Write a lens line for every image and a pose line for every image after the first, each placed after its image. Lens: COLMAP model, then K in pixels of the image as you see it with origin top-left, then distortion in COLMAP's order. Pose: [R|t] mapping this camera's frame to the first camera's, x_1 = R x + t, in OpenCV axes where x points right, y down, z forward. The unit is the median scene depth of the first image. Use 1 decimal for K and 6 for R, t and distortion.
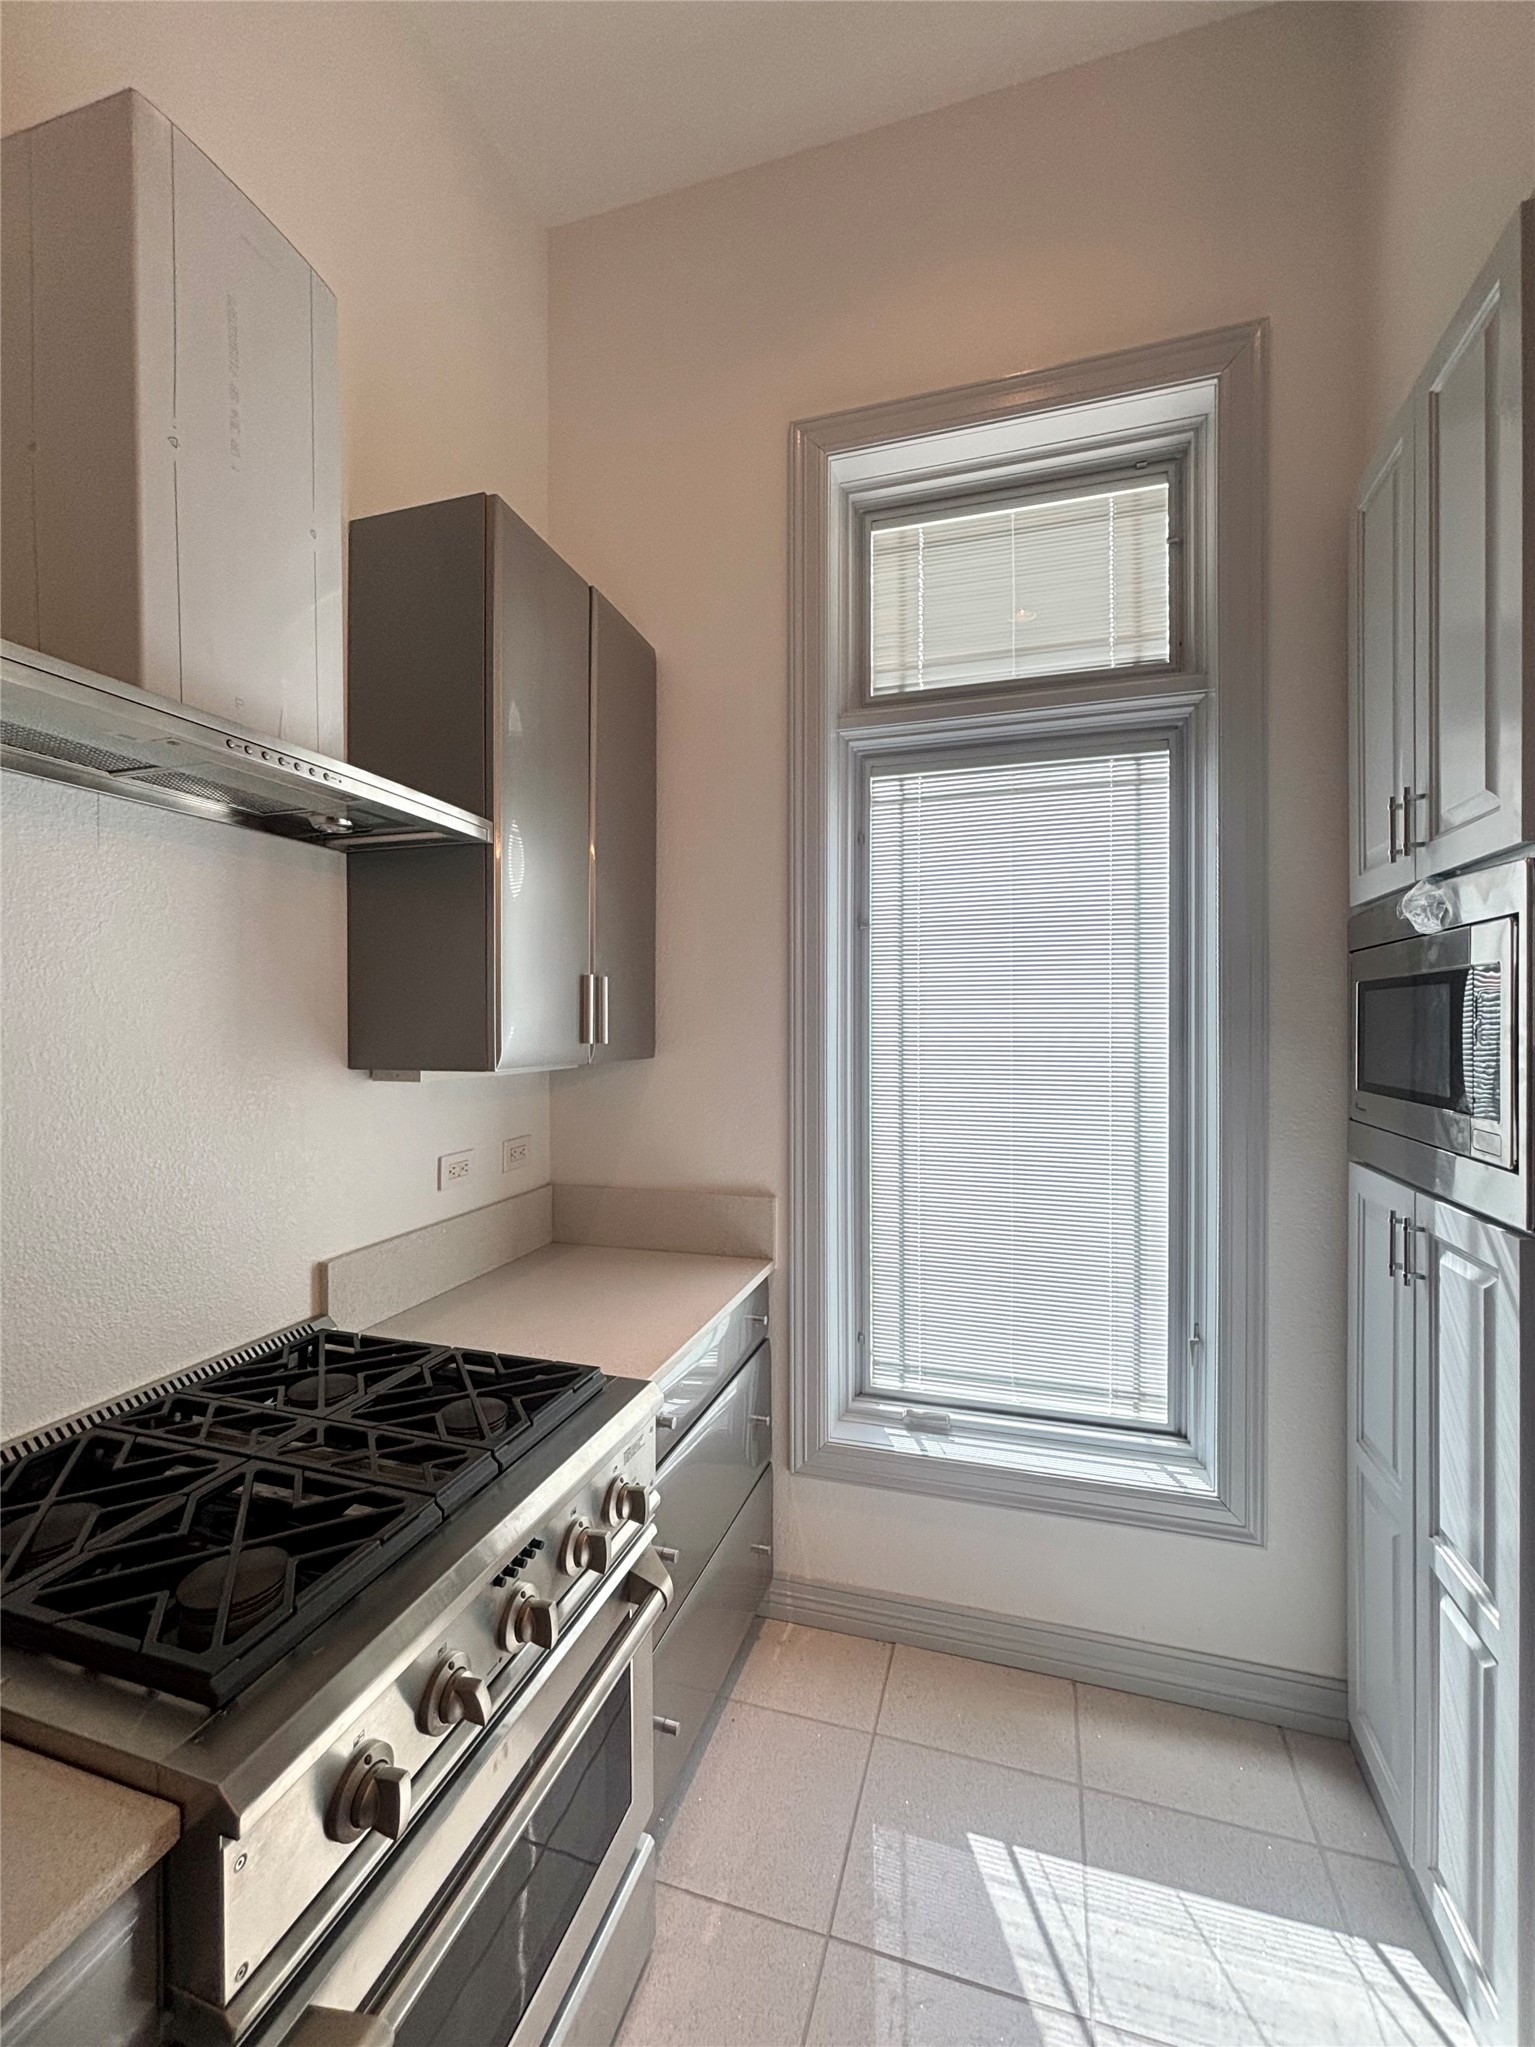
lens RADIAL K [[825.0, 0, 768.5], [0, 825.0, 1032.3], [0, 0, 1]] dist [0.004076, 0.002187]
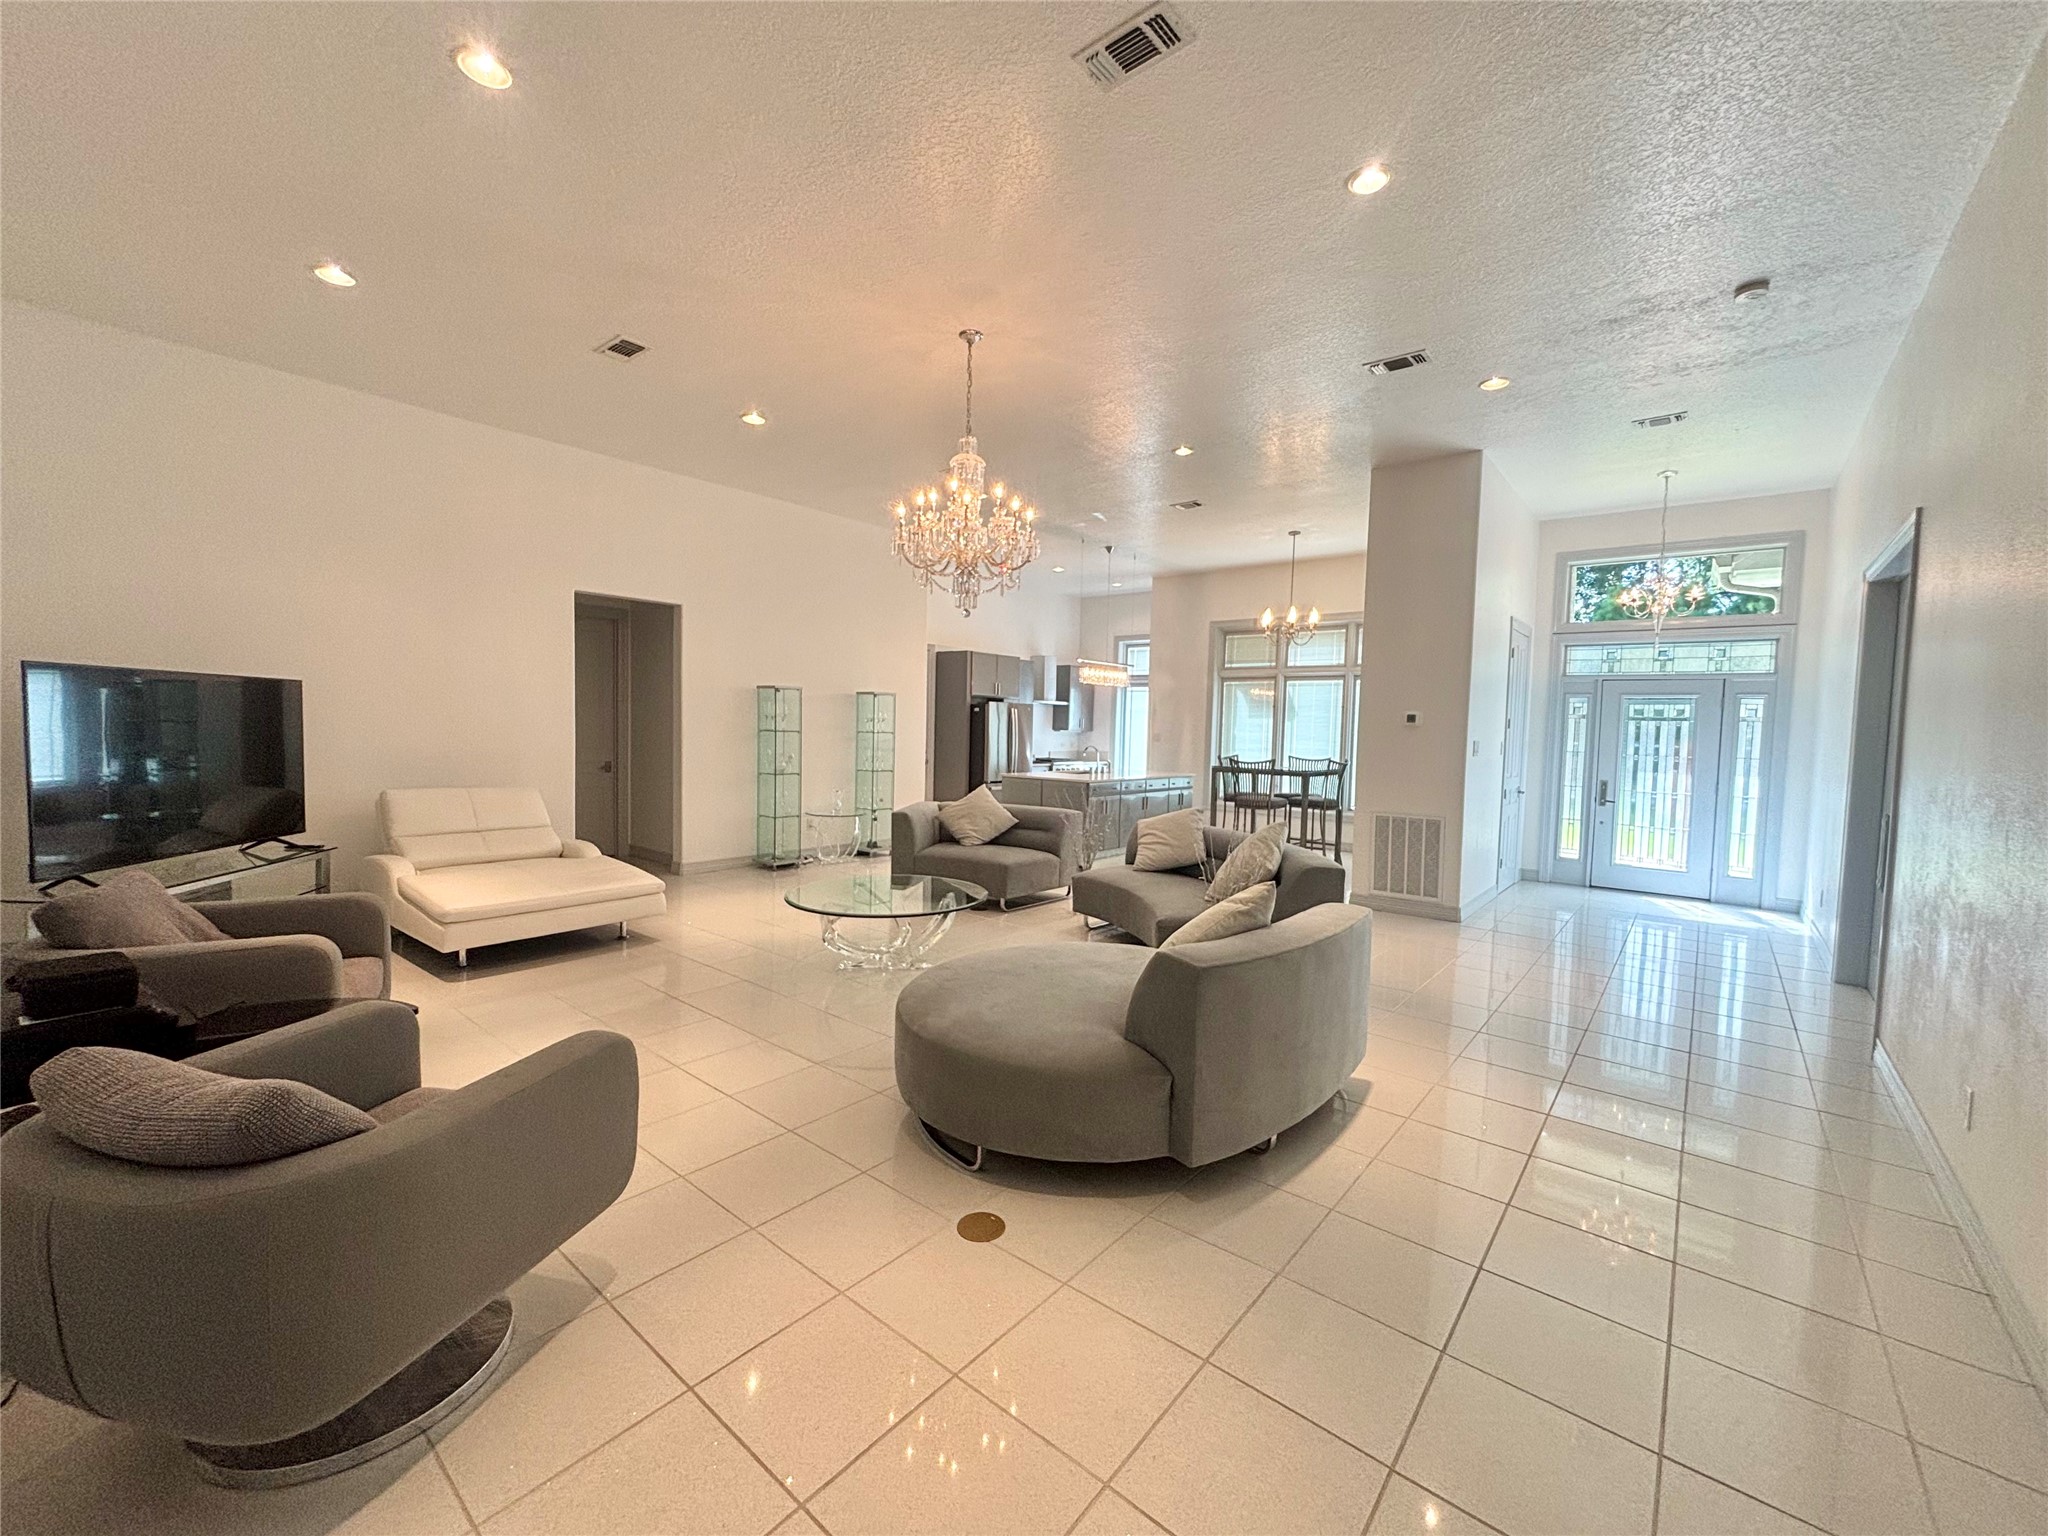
lens RADIAL K [[825.4, 0, 1034.1], [0, 825.4, 764.5], [0, 0, 1]] dist [0.004076, 0.002187]
pose [[0.926082, 0.042811, -0.374885, 1.904208], [-0.029079, 0.998685, 0.042215, 0.029928], [0.376200, -0.028193, 0.926110, -5.253456]]
